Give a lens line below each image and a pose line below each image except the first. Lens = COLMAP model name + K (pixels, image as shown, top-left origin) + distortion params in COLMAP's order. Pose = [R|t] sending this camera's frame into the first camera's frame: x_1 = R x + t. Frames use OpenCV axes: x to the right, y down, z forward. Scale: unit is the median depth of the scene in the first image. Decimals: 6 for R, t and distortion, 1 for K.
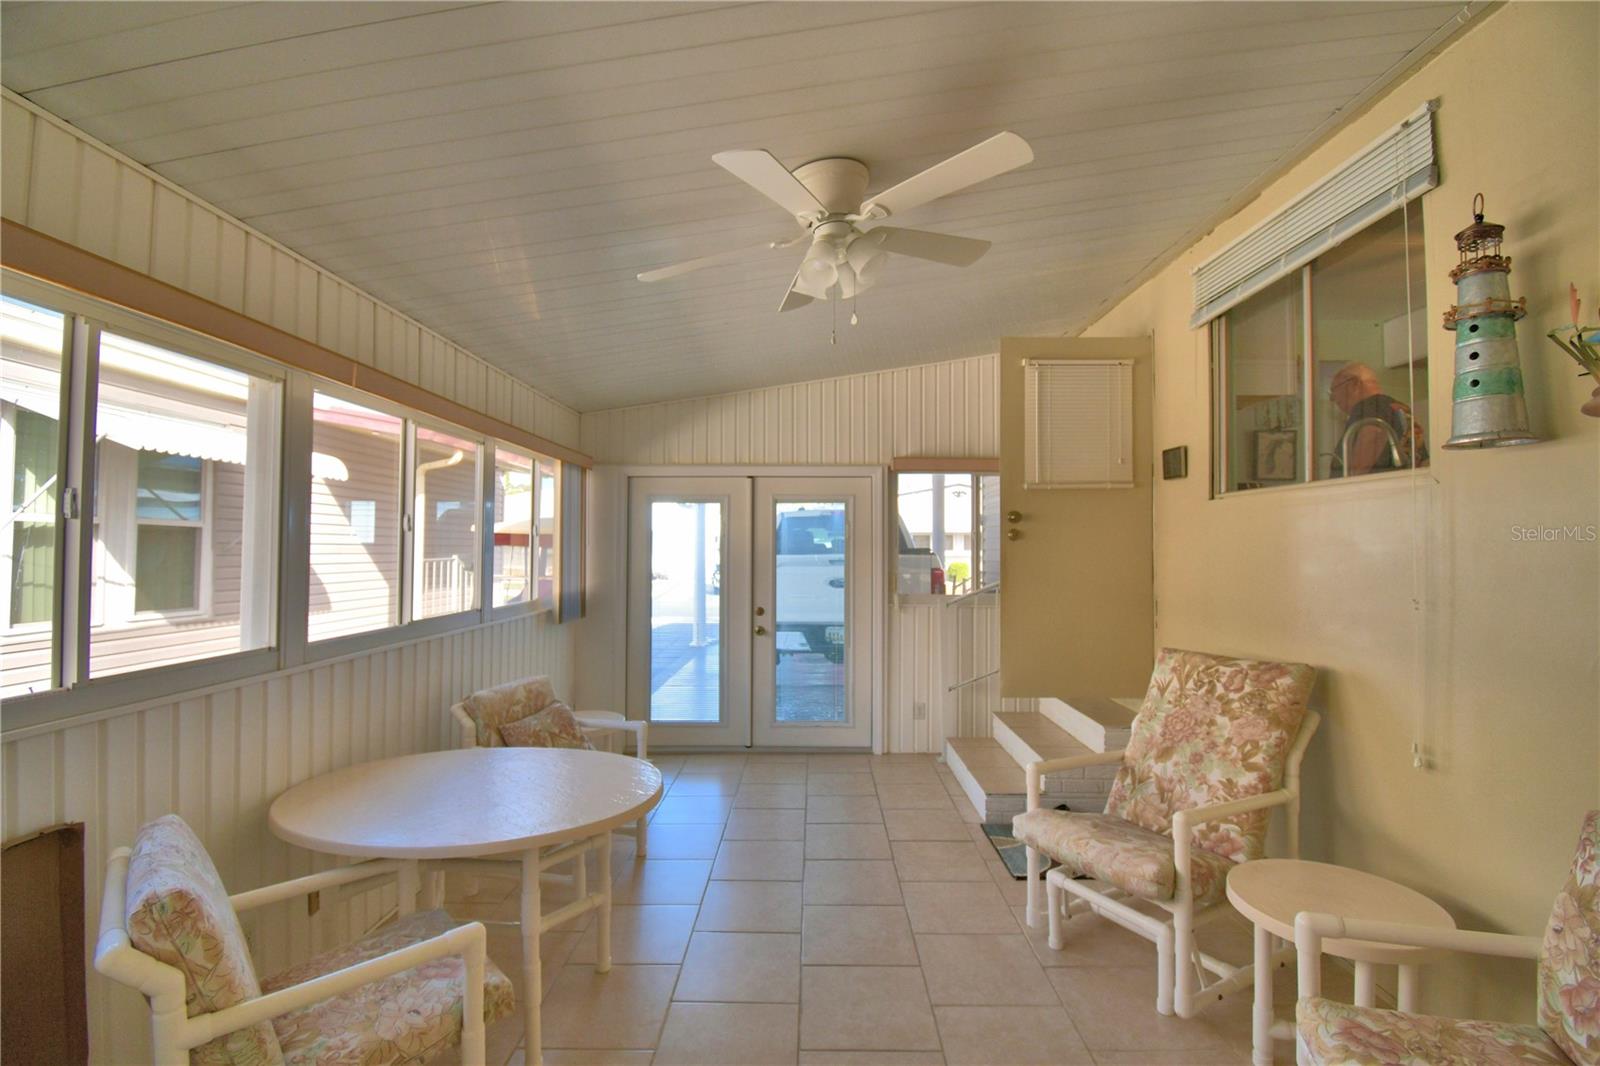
lens RADIAL K [[706.1, 0, 800.3], [0, 706.1, 534.3], [0, 0, 1]] dist [0.002310, -0.014856]
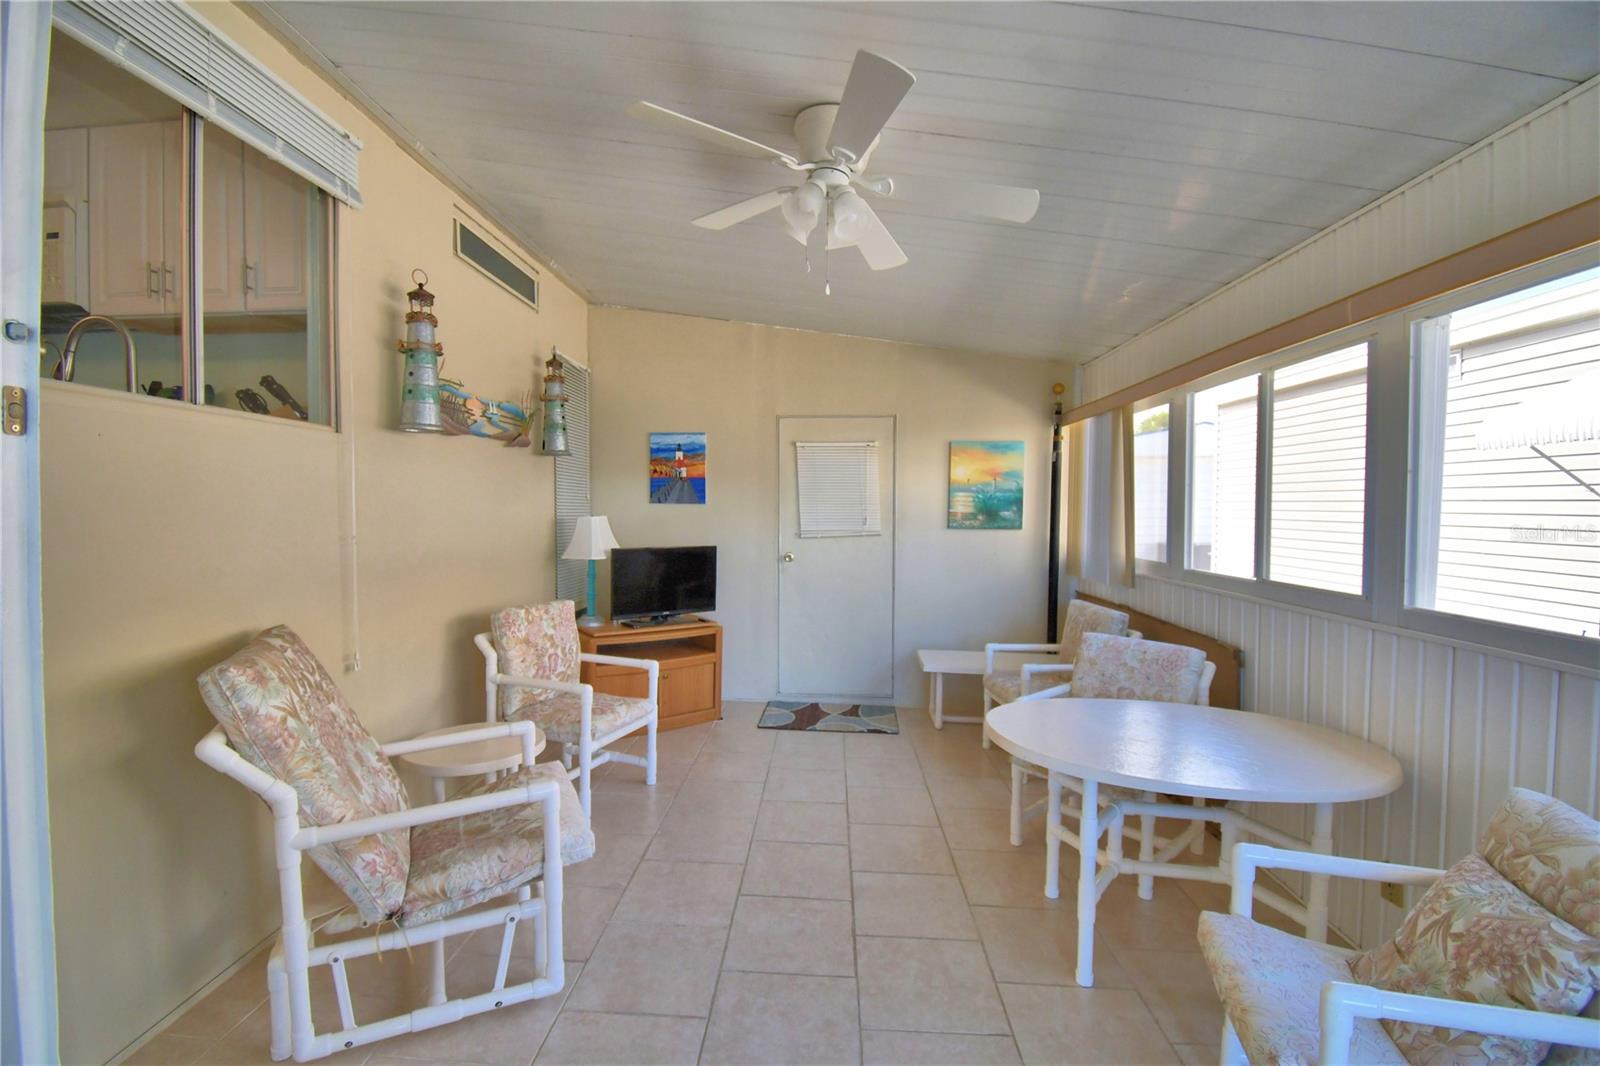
lens RADIAL K [[706.1, 0, 798.1], [0, 706.1, 534.7], [0, 0, 1]] dist [0.002310, -0.014856]
pose [[-0.999610, -0.008328, 0.026653, 0.062122], [-0.007725, 0.999714, 0.022642, 0.052924], [-0.026834, 0.022428, -0.999388, 2.089805]]
